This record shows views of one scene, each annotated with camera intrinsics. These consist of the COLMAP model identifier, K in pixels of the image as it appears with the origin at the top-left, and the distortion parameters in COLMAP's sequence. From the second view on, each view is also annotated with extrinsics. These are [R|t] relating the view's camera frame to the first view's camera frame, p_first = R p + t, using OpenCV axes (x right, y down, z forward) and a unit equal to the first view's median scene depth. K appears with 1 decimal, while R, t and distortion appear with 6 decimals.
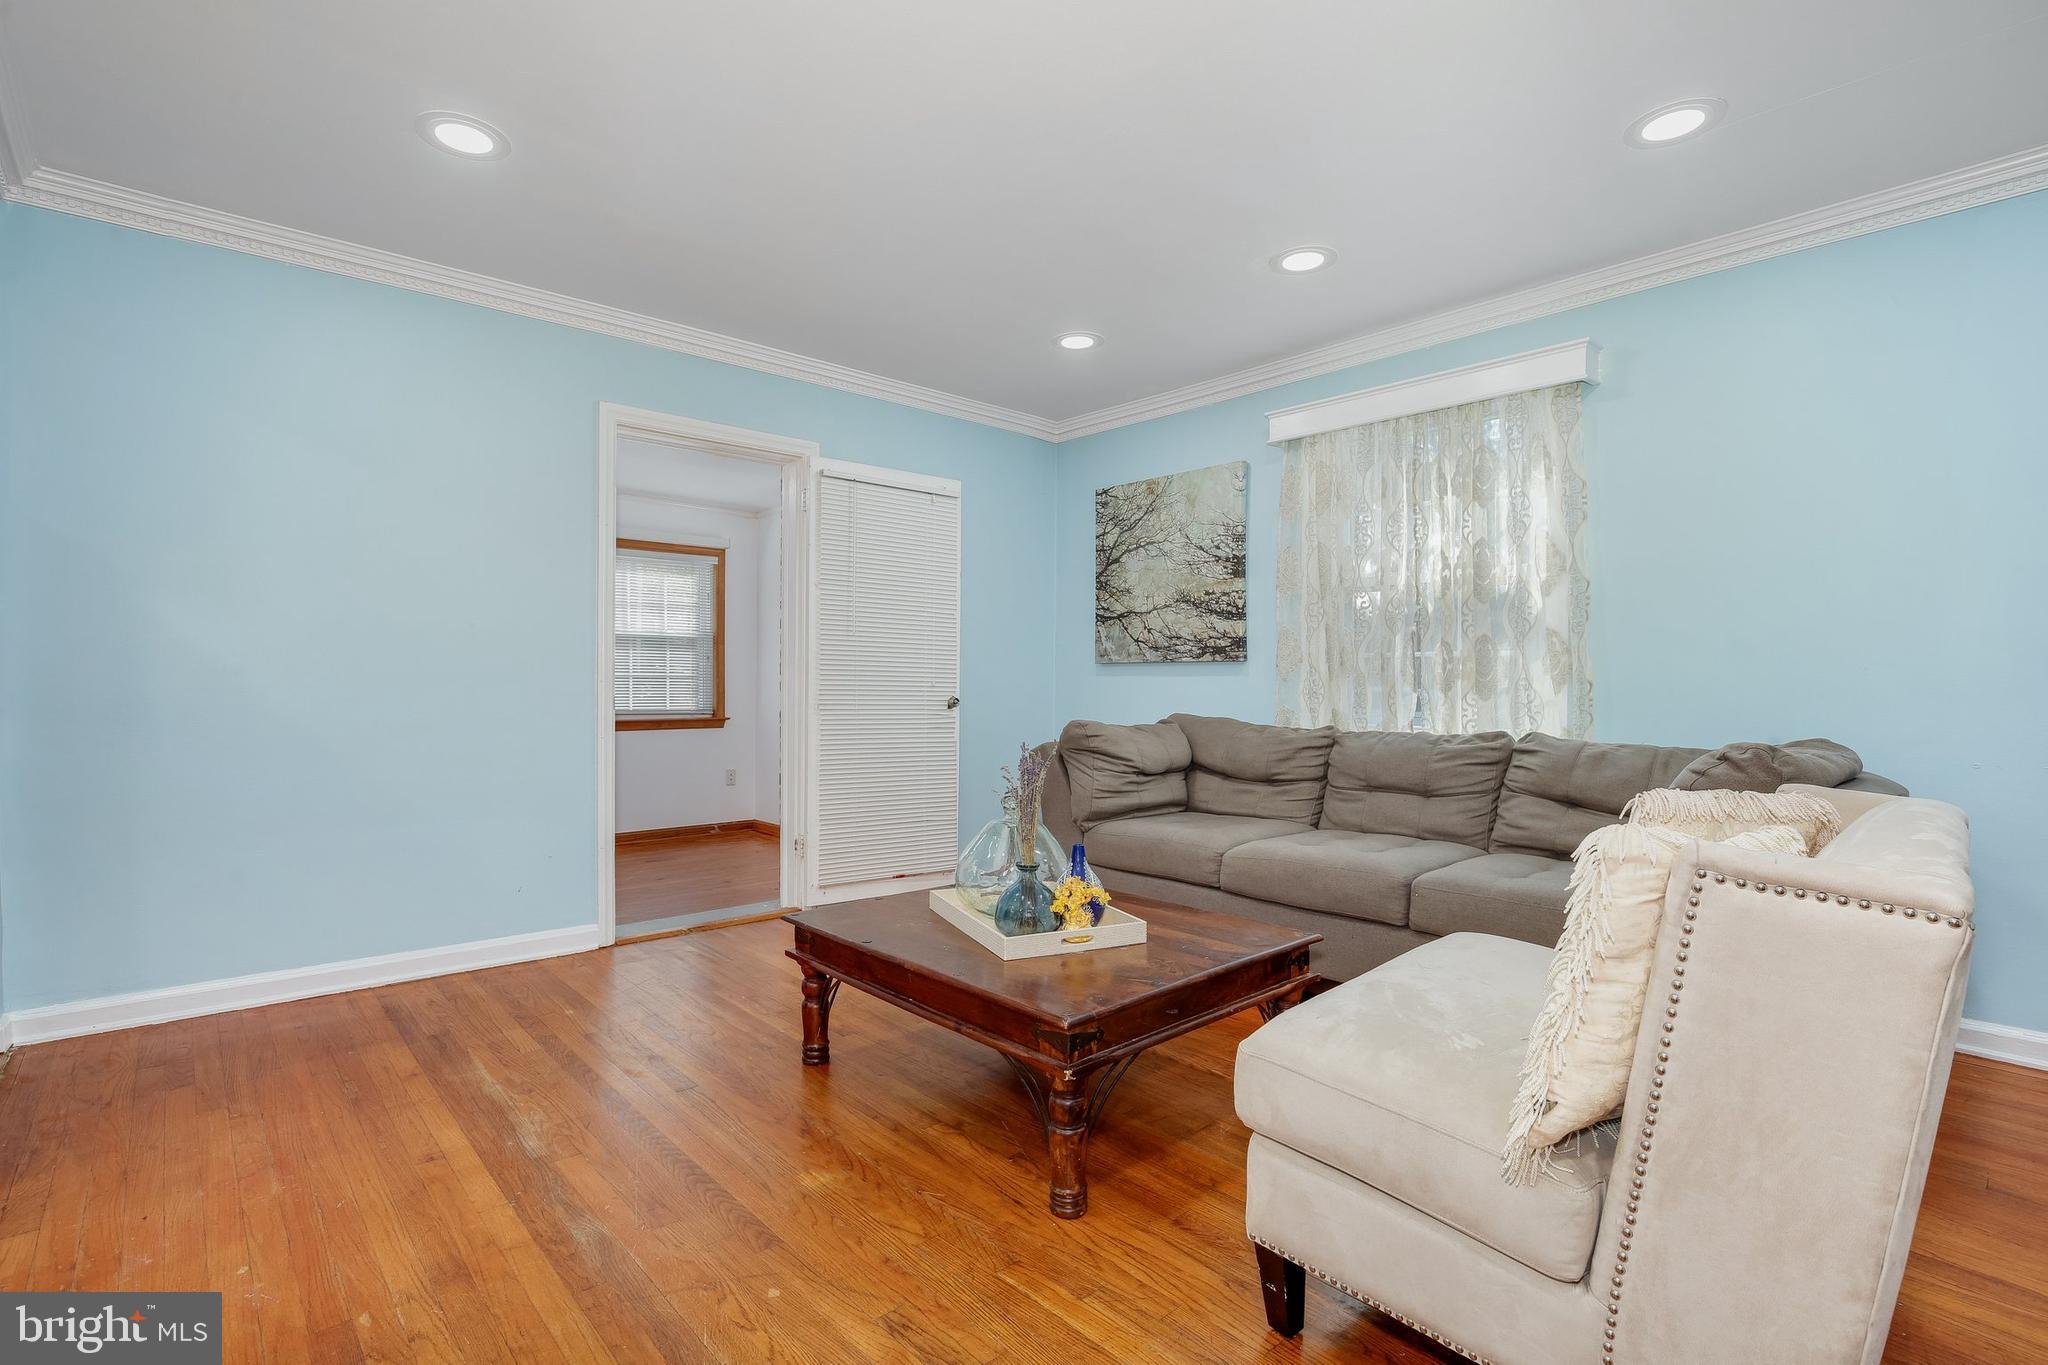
lens RADIAL K [[950.7, 0, 1015.6], [0, 950.7, 684.3], [0, 0, 1]] dist [-0.014968, 0.000375]
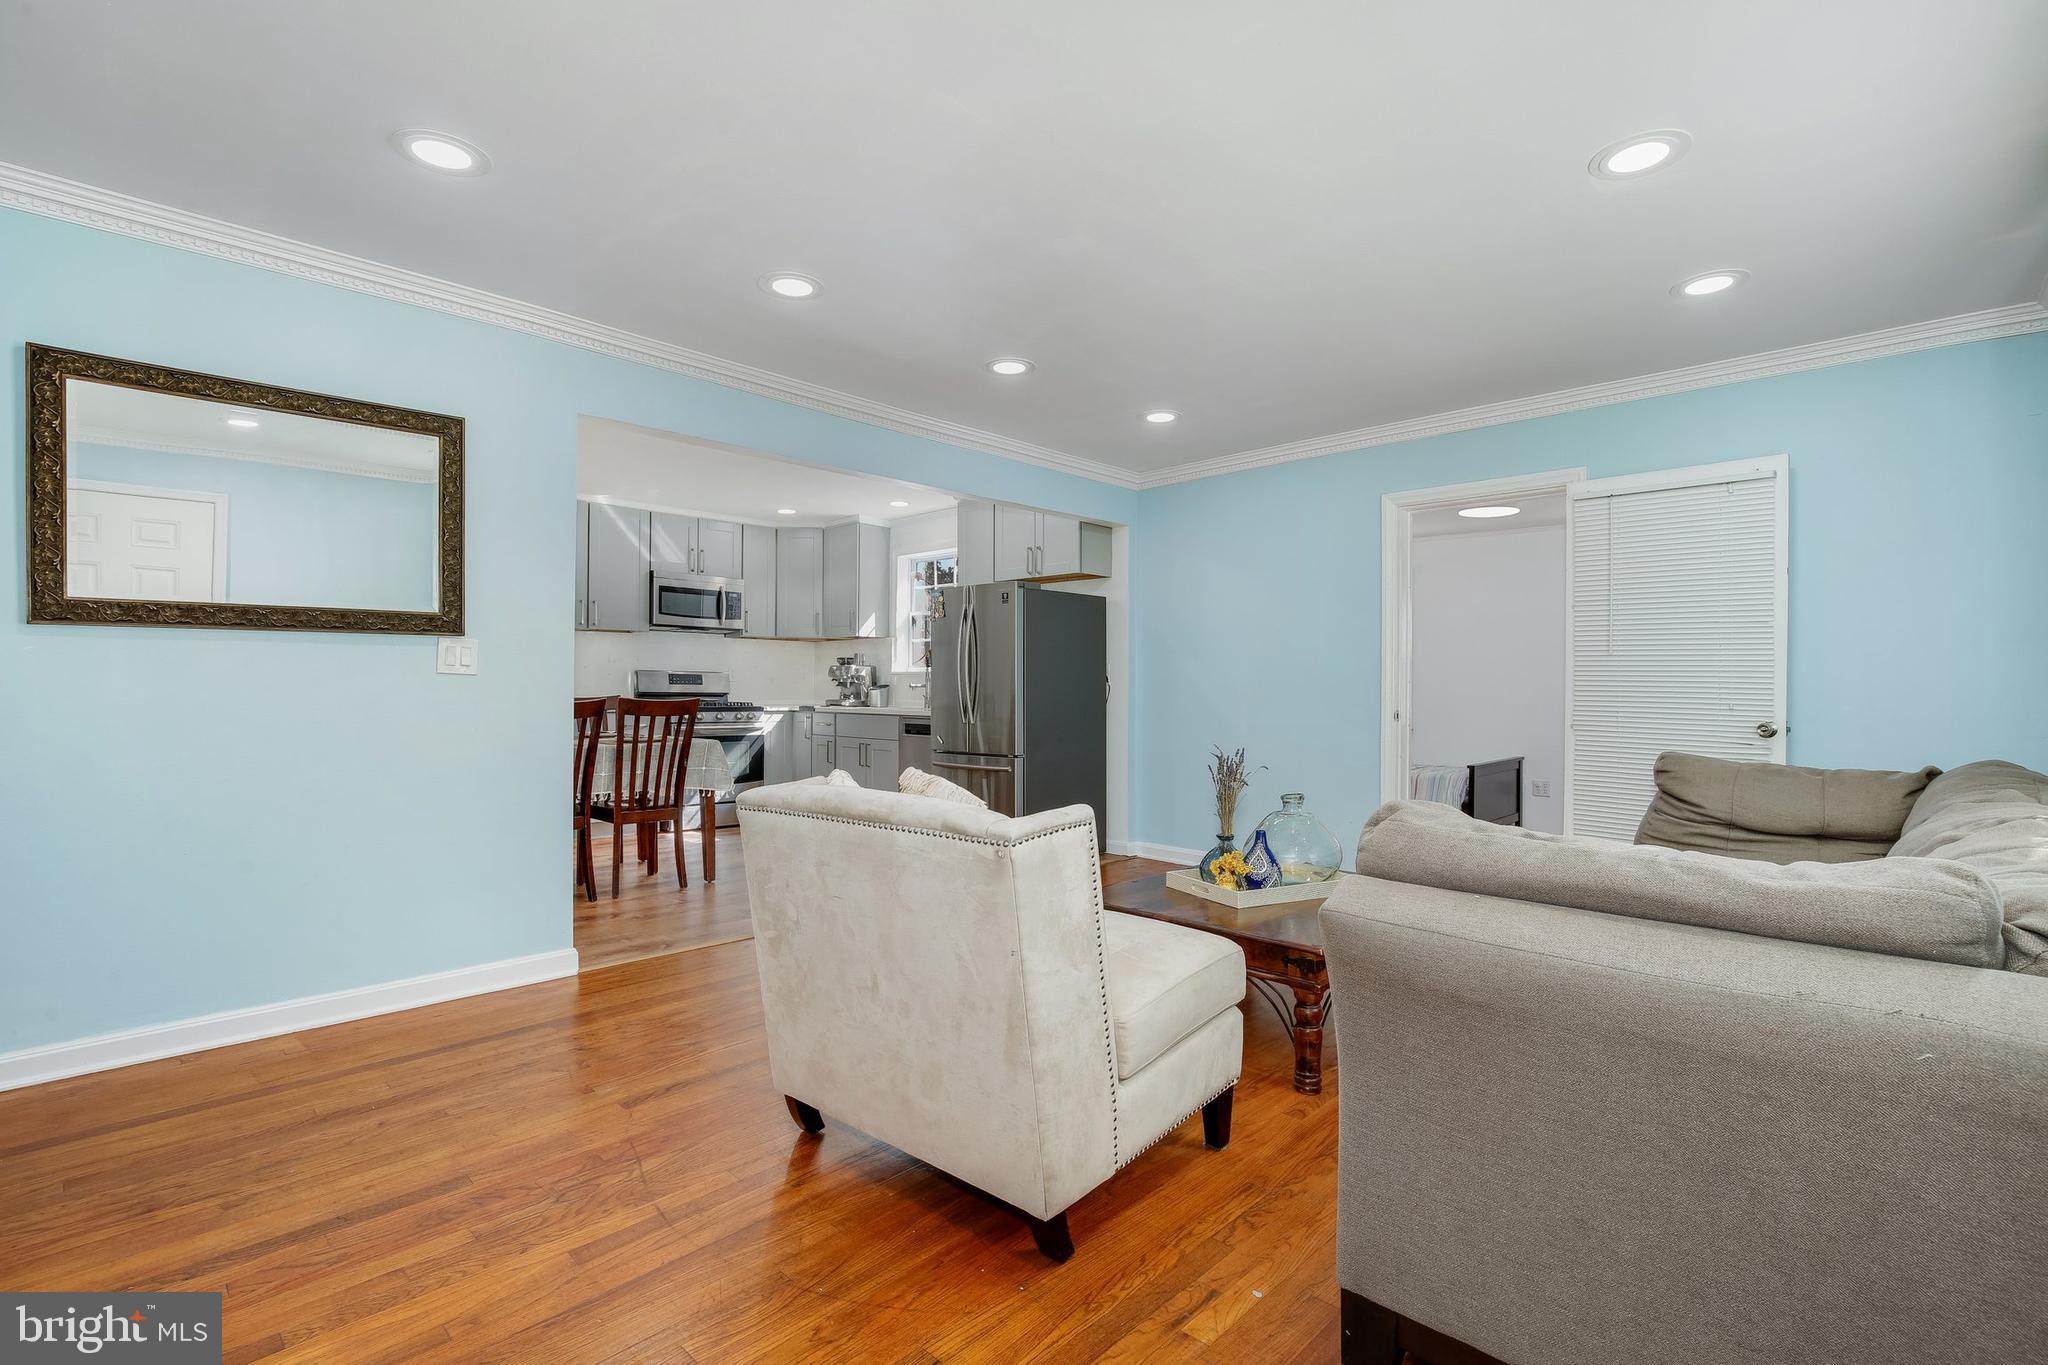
lens RADIAL K [[938.0, 0, 1022.0], [0, 938.0, 679.6], [0, 0, 1]] dist [-0.023248, 0.004803]
pose [[0.071016, -0.013316, -0.997386, 0.723798], [-0.006853, 0.999881, -0.013837, -0.009239], [0.997452, 0.007818, 0.070916, 0.323754]]
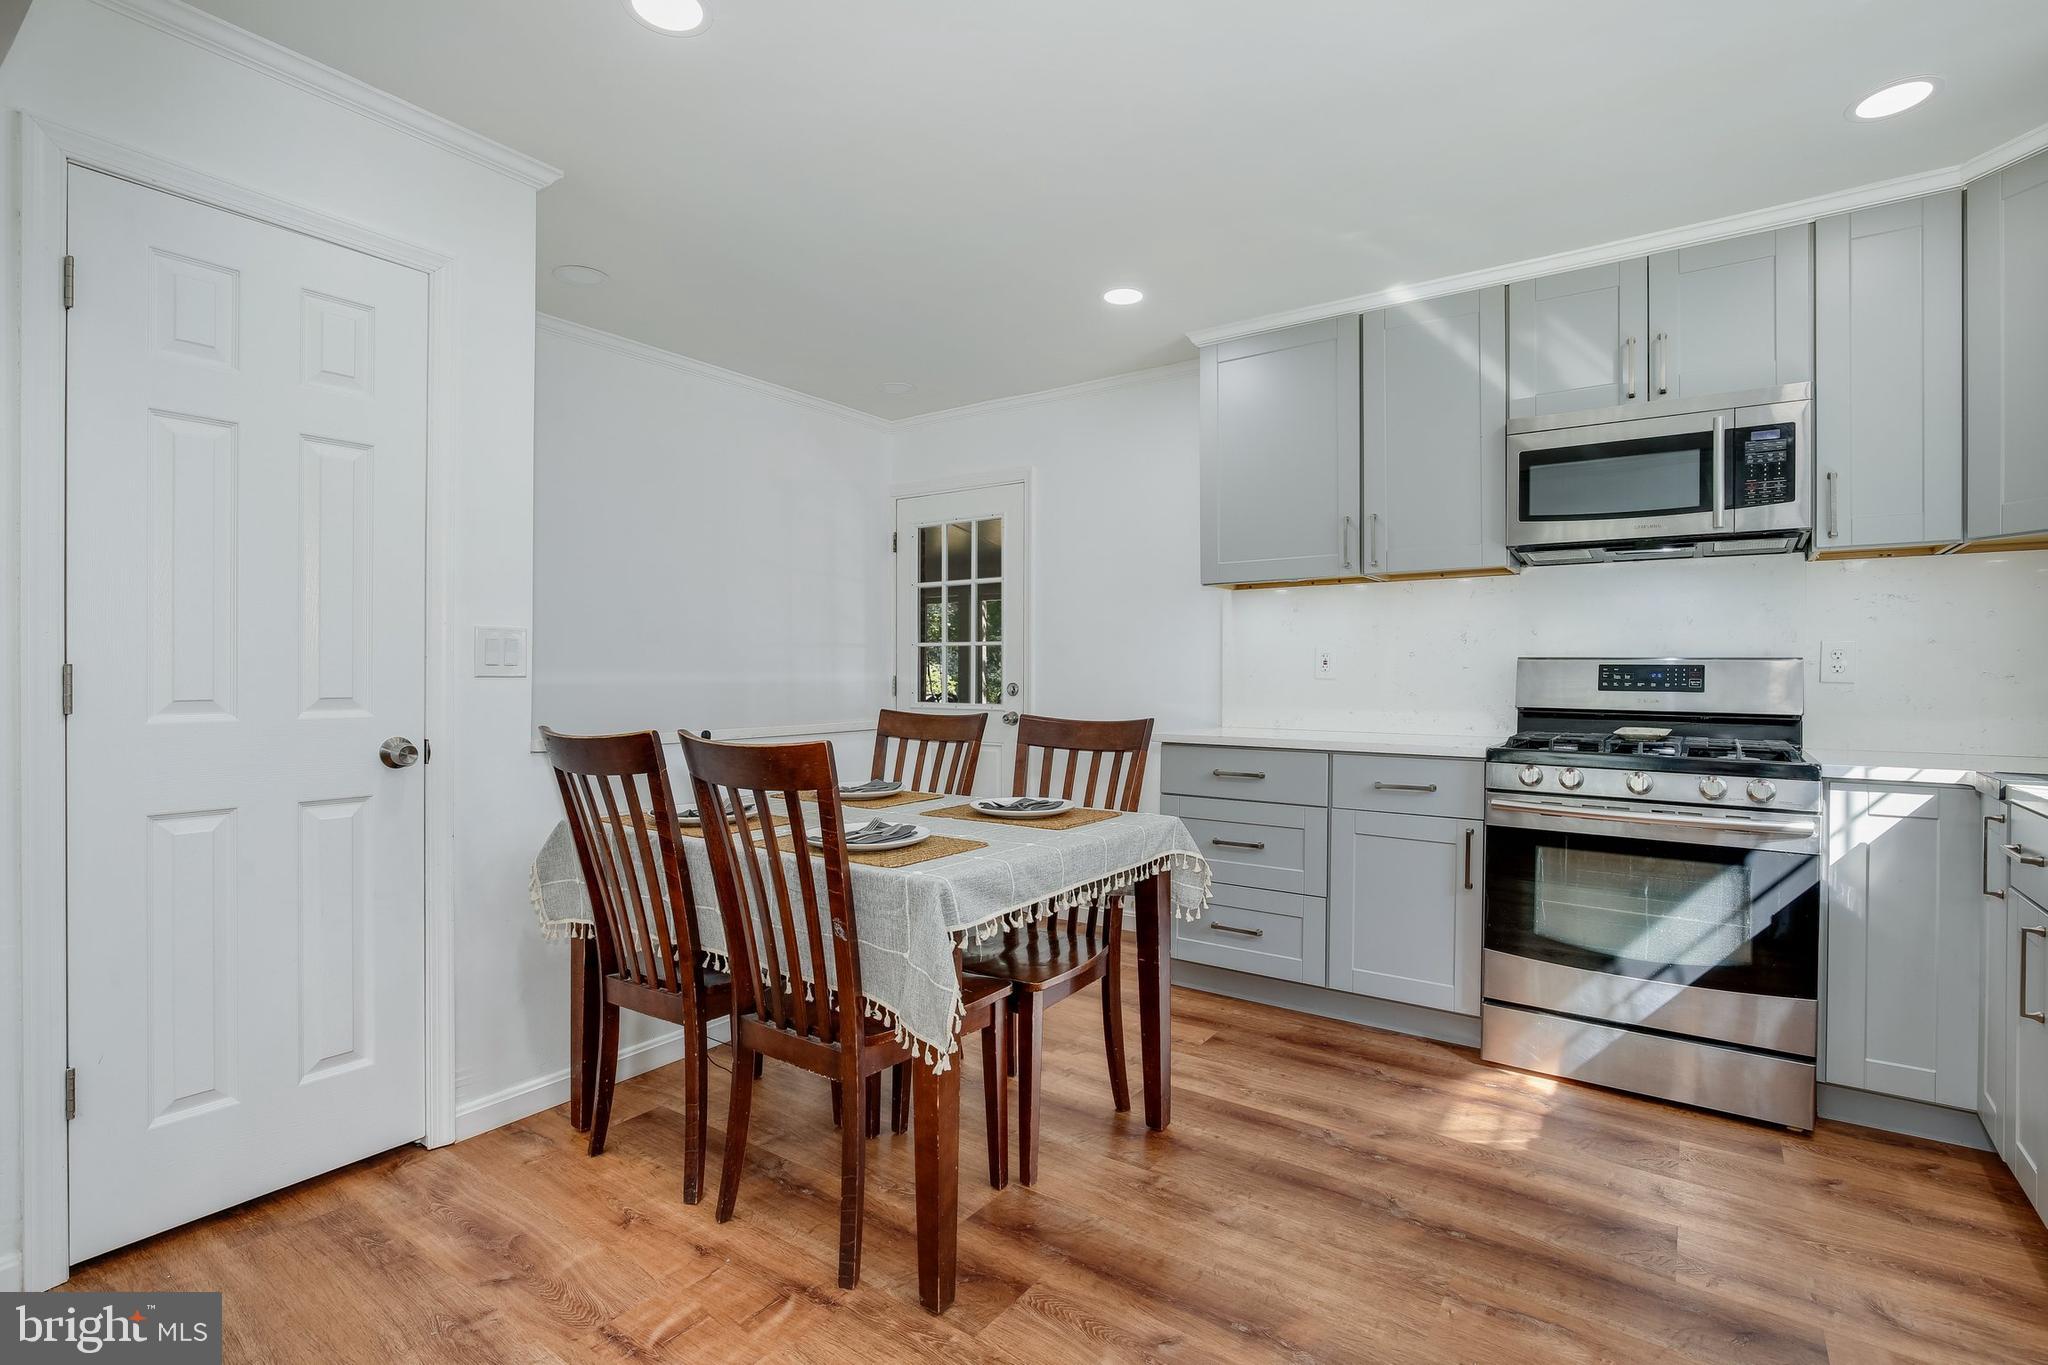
lens RADIAL K [[963.6, 0, 1023.0], [0, 963.6, 674.9], [0, 0, 1]] dist [-0.022571, 0.005536]
pose [[-0.976614, -0.009272, -0.214802, -0.425756], [-0.009547, 0.999954, 0.000245, -0.027287], [0.214790, 0.002290, -0.976658, 0.404932]]
